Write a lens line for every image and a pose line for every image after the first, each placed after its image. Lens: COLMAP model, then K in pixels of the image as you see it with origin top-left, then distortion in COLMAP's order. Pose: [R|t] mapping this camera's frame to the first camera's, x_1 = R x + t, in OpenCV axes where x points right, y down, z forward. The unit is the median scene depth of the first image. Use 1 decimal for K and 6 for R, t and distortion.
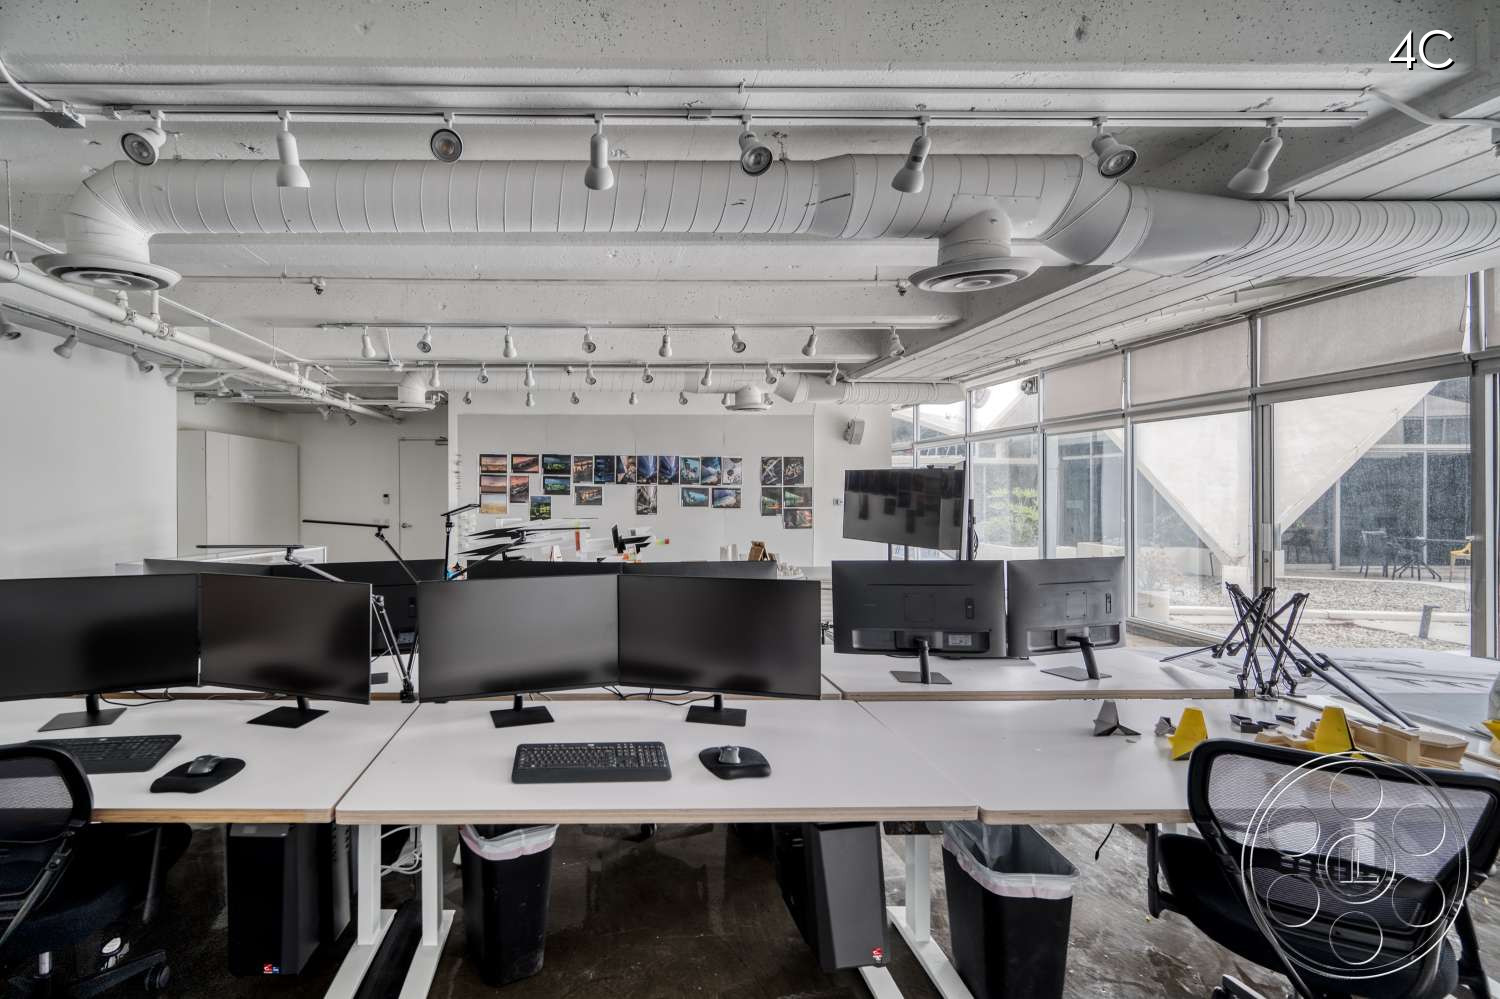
lens RADIAL K [[699.4, 0, 753.8], [0, 699.4, 497.0], [0, 0, 1]] dist [0.003332, 0.000127]
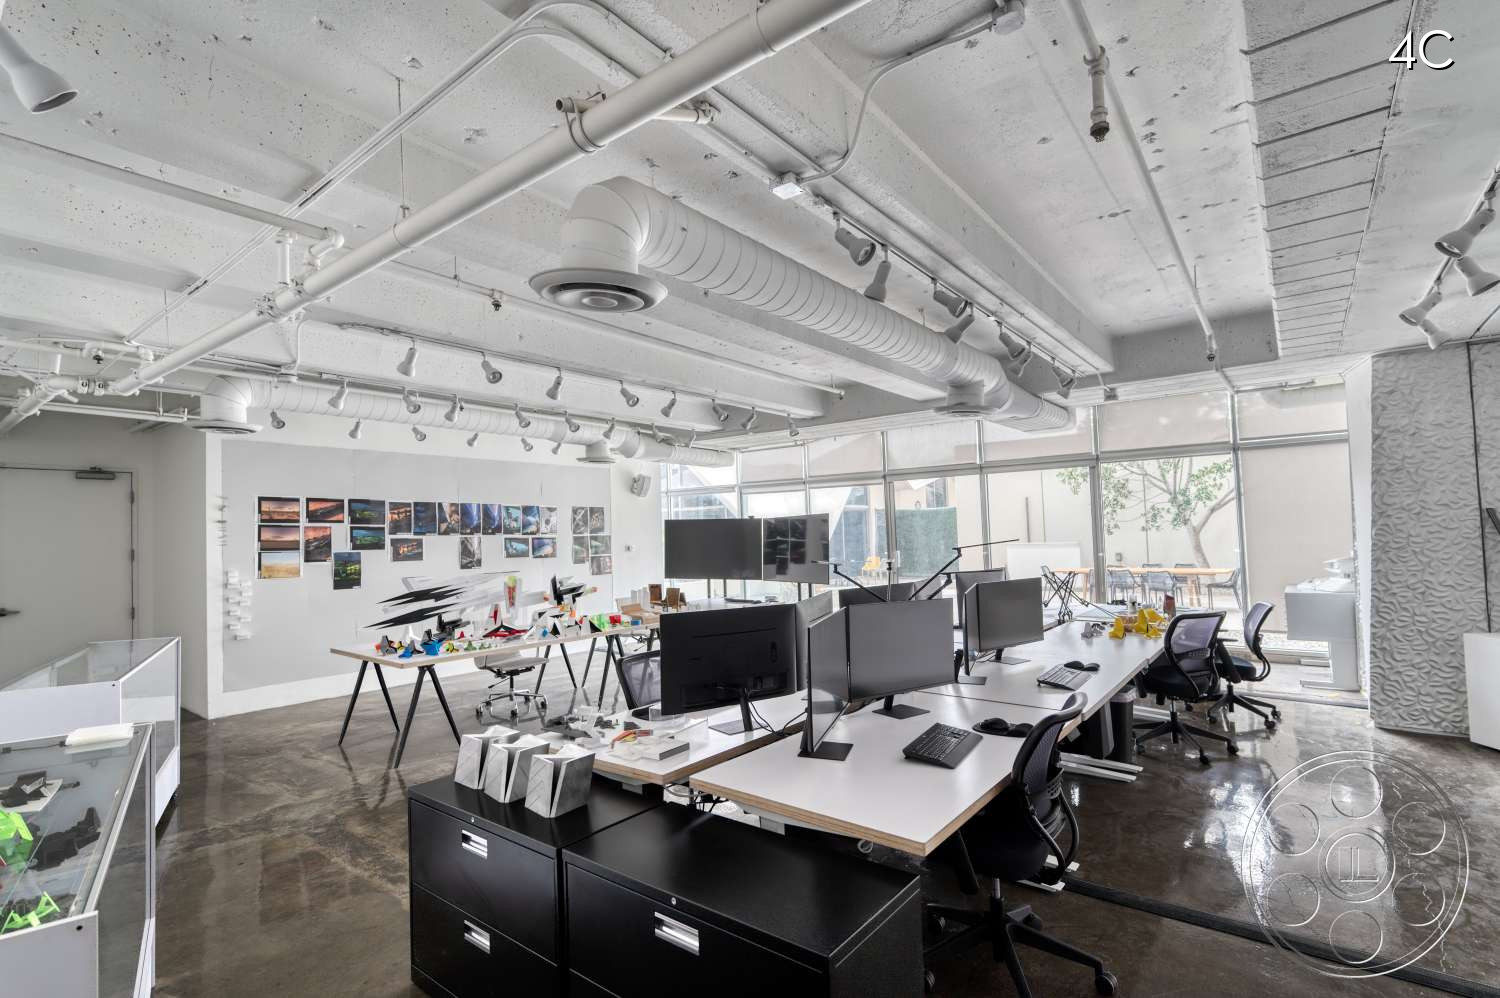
lens RADIAL K [[699.4, 0, 758.9], [0, 699.4, 503.5], [0, 0, 1]] dist [0.003332, 0.000127]
pose [[0.634716, 0.019318, 0.772504, -0.618207], [0.028617, 0.998414, -0.048480, -0.004082], [-0.772216, 0.052877, 0.633156, 0.135340]]
